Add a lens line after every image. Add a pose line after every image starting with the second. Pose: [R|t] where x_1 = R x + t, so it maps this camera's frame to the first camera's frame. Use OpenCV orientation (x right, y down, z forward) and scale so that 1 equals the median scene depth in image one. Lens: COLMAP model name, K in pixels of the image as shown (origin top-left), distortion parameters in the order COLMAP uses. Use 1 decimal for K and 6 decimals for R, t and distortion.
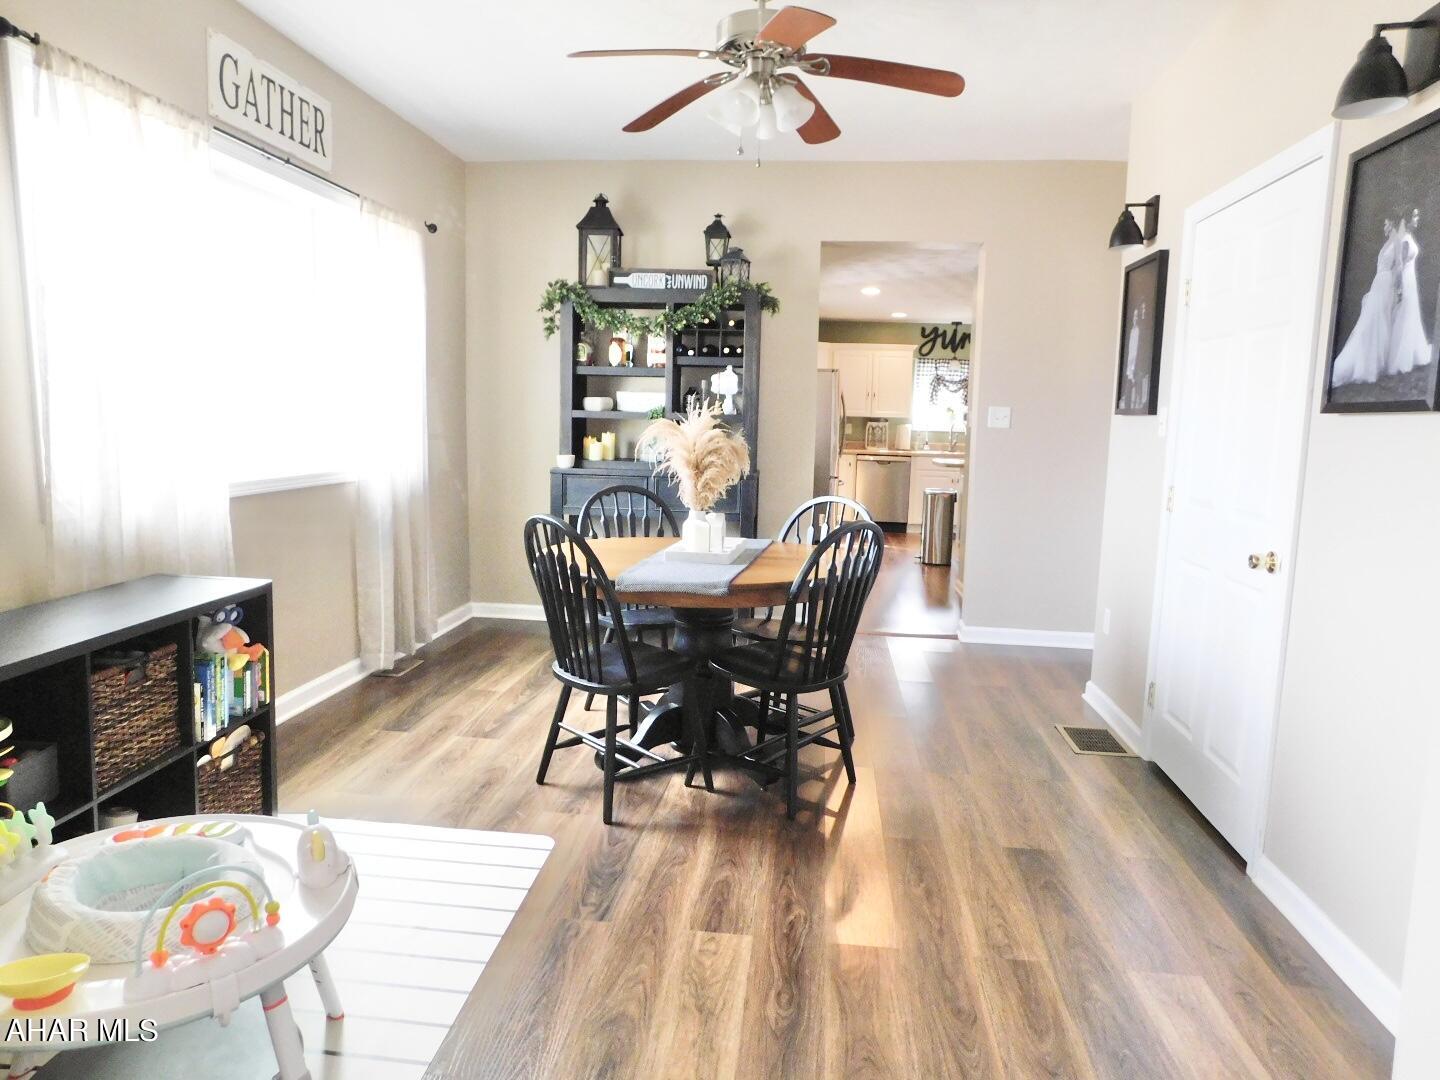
lens RADIAL K [[953.1, 0, 720.0], [0, 953.1, 540.0], [0, 0, 1]] dist [-0.065352, 0.056908]
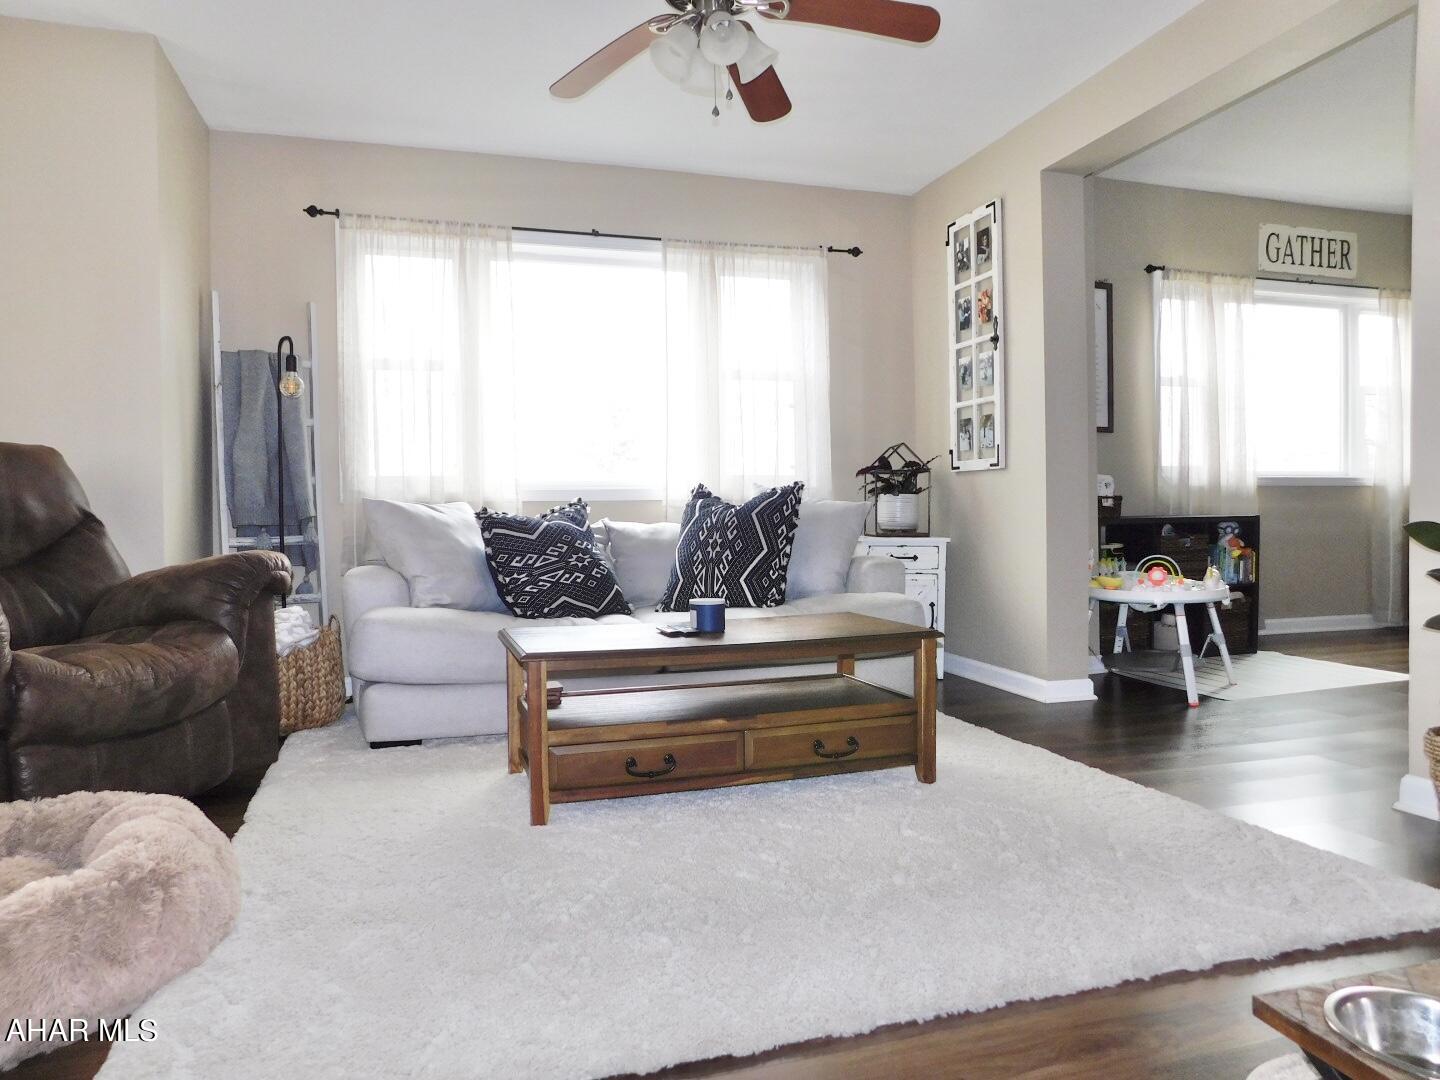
lens RADIAL K [[971.7, 0, 720.0], [0, 971.7, 540.0], [0, 0, 1]] dist [-0.027129, 0.003140]
pose [[0.407890, -0.011607, -0.912957, 0.447086], [-0.094517, 0.994010, -0.054866, 0.161861], [0.908126, 0.108669, 0.404350, -0.393804]]
